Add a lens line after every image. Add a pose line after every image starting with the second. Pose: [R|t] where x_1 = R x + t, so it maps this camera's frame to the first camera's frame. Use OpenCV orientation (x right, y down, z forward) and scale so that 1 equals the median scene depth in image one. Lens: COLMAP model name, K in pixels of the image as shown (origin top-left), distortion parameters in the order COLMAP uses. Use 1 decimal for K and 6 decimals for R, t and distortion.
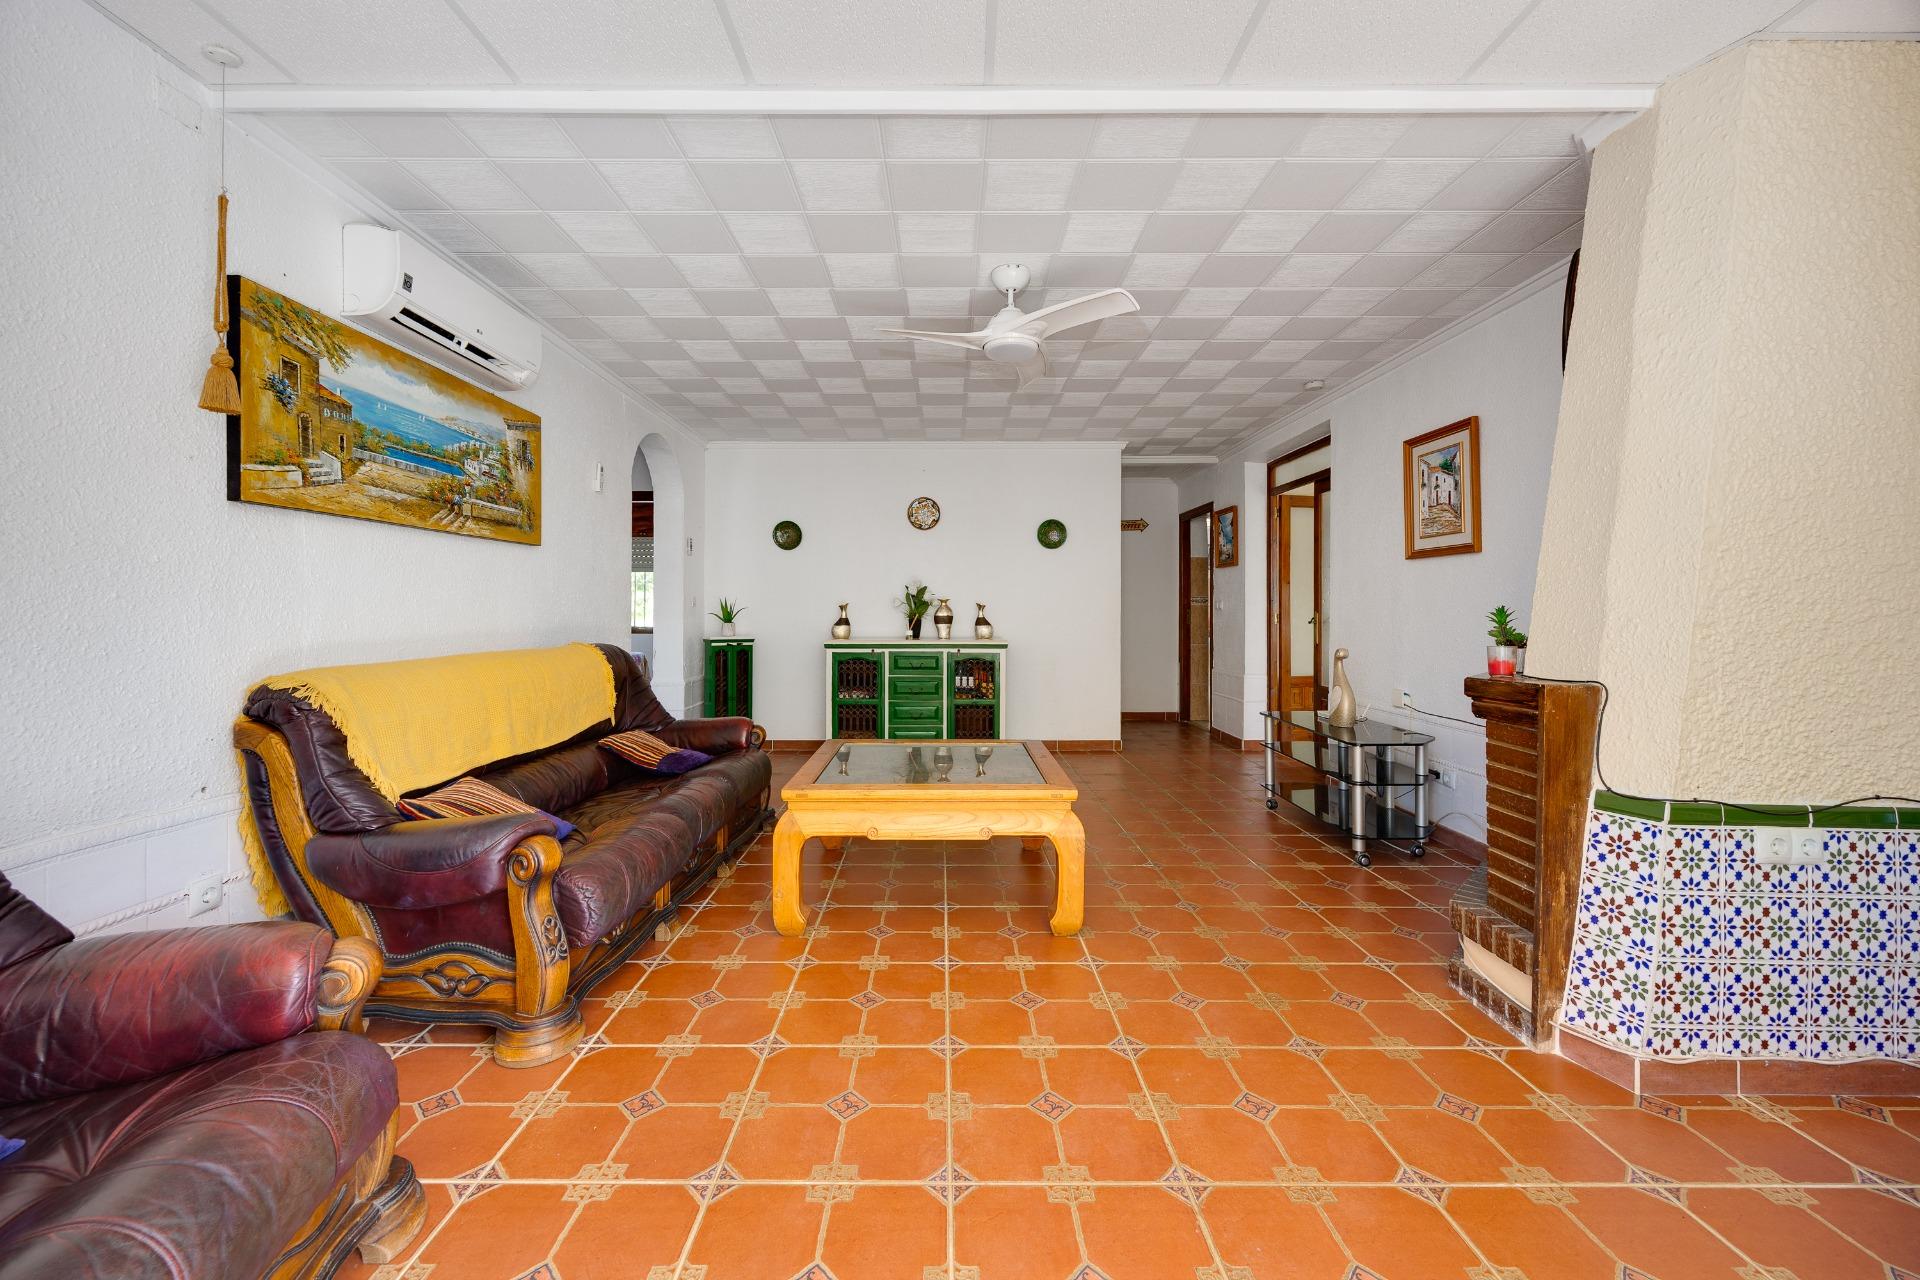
lens RADIAL K [[739.7, 0, 960.3], [0, 739.7, 609.9], [0, 0, 1]] dist [-0.000374, 0.000182]
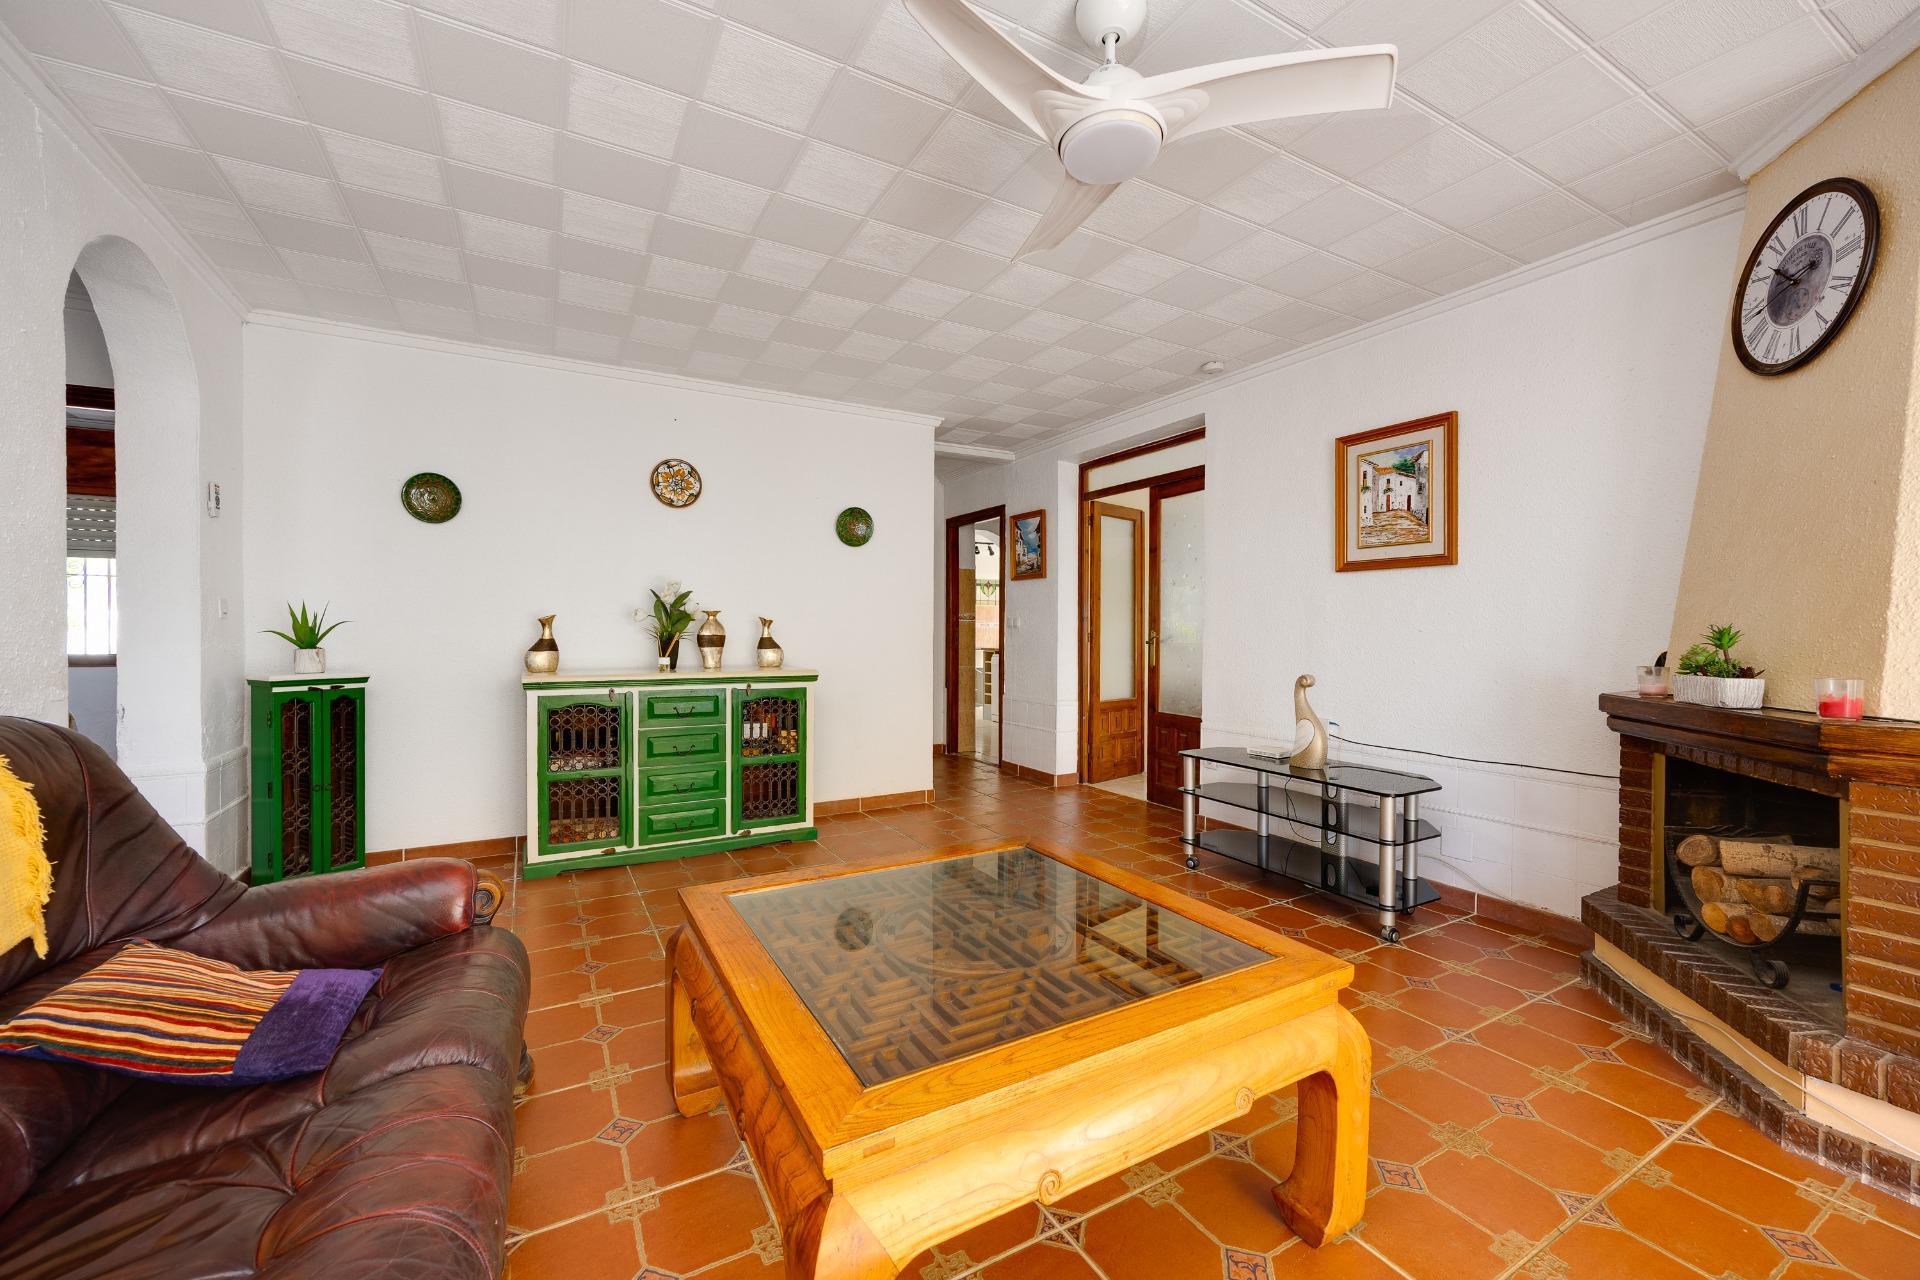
lens RADIAL K [[739.7, 0, 951.8], [0, 739.7, 641.2], [0, 0, 1]] dist [-0.001141, -0.000003]
pose [[0.880052, -0.004921, 0.474852, -0.229320], [-0.003720, 0.999844, 0.017256, 0.001376], [-0.474863, -0.016952, 0.879897, 0.442417]]
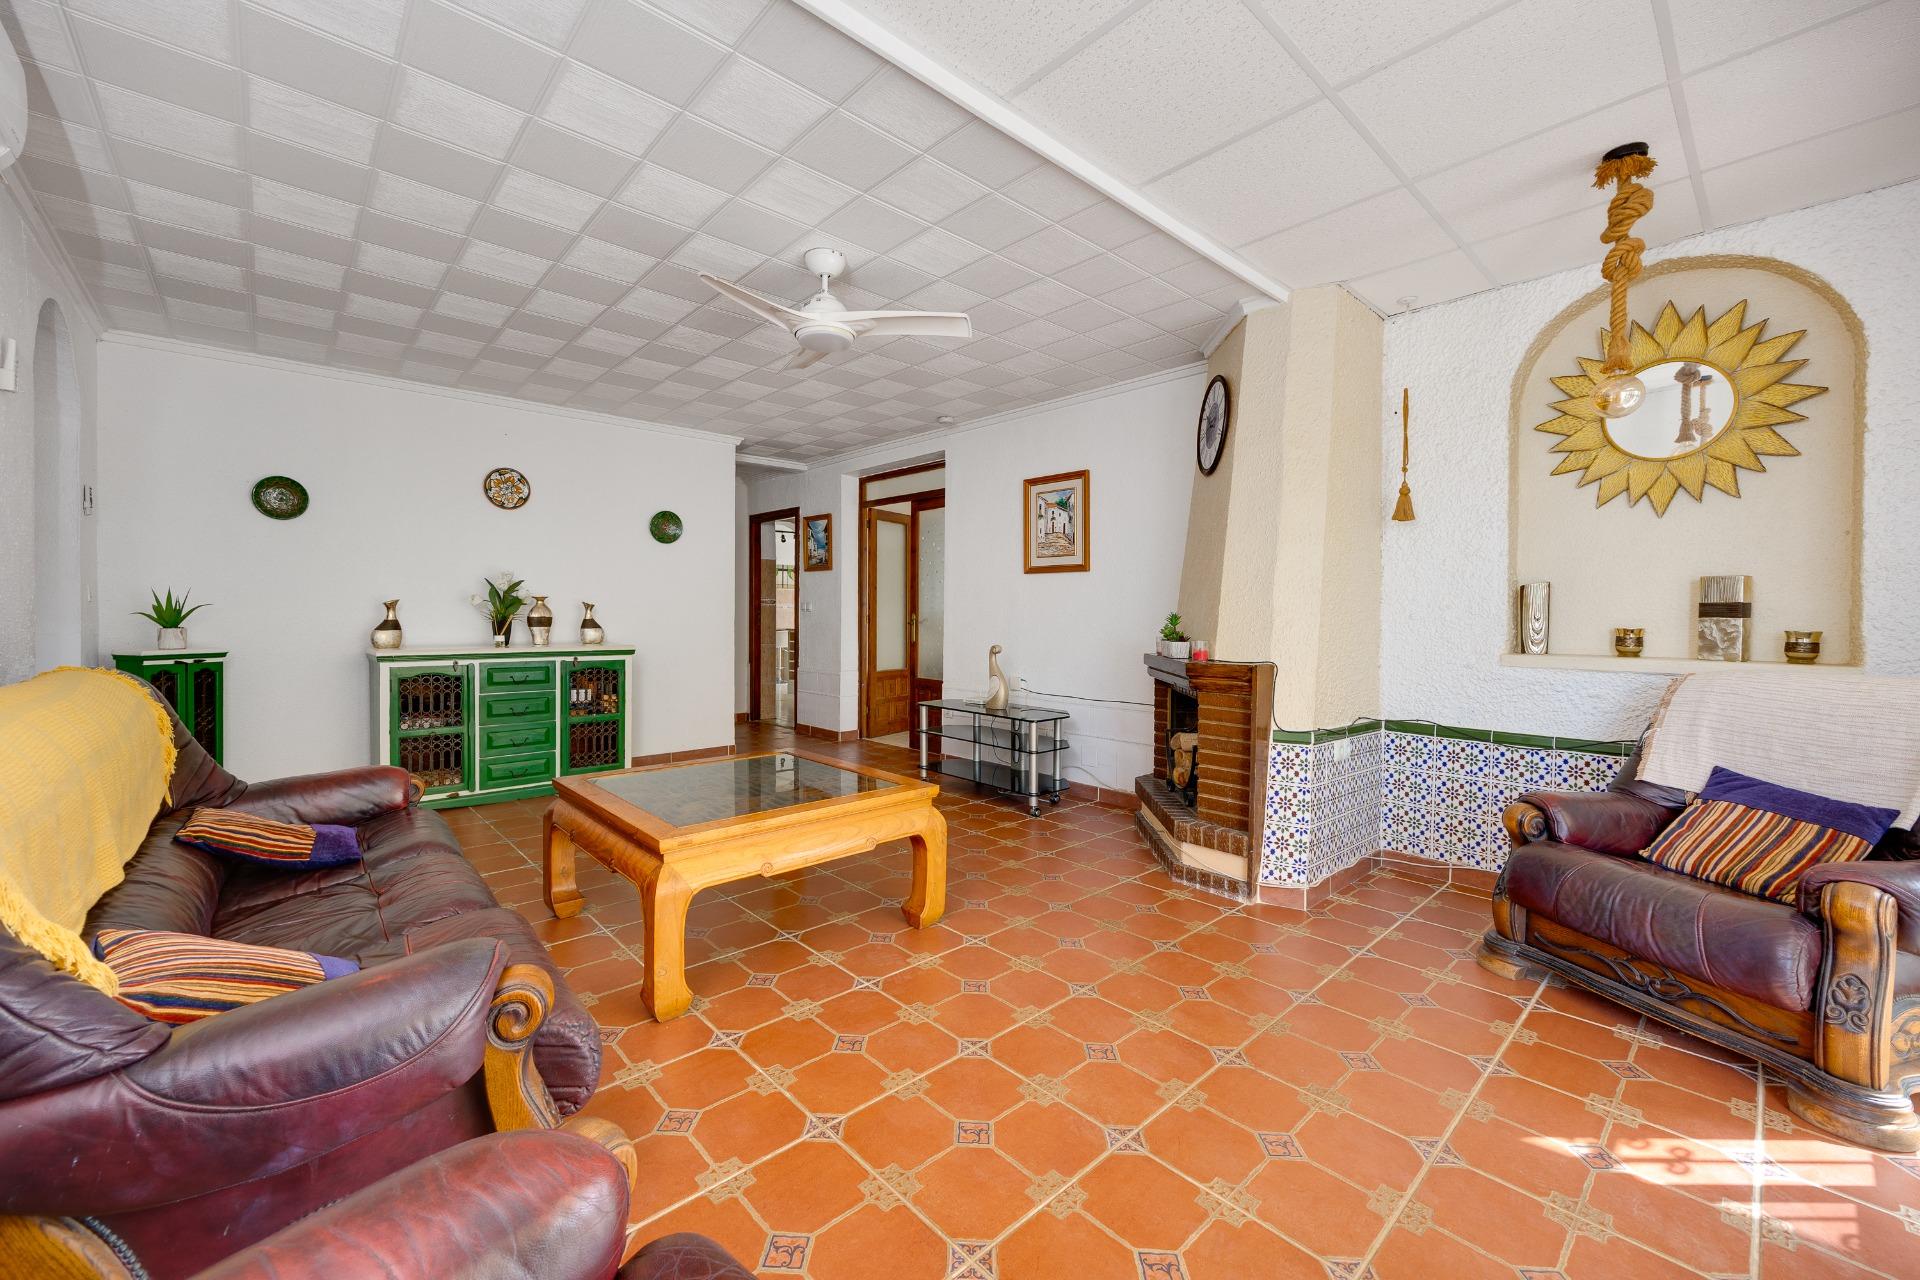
lens RADIAL K [[745.7, 0, 940.0], [0, 745.7, 625.1], [0, 0, 1]] dist [-0.001385, -0.000001]
pose [[0.750516, -0.006602, 0.660820, -0.354868], [-0.007498, 0.999801, 0.018505, -0.002467], [-0.660810, -0.018844, 0.750317, 0.137606]]
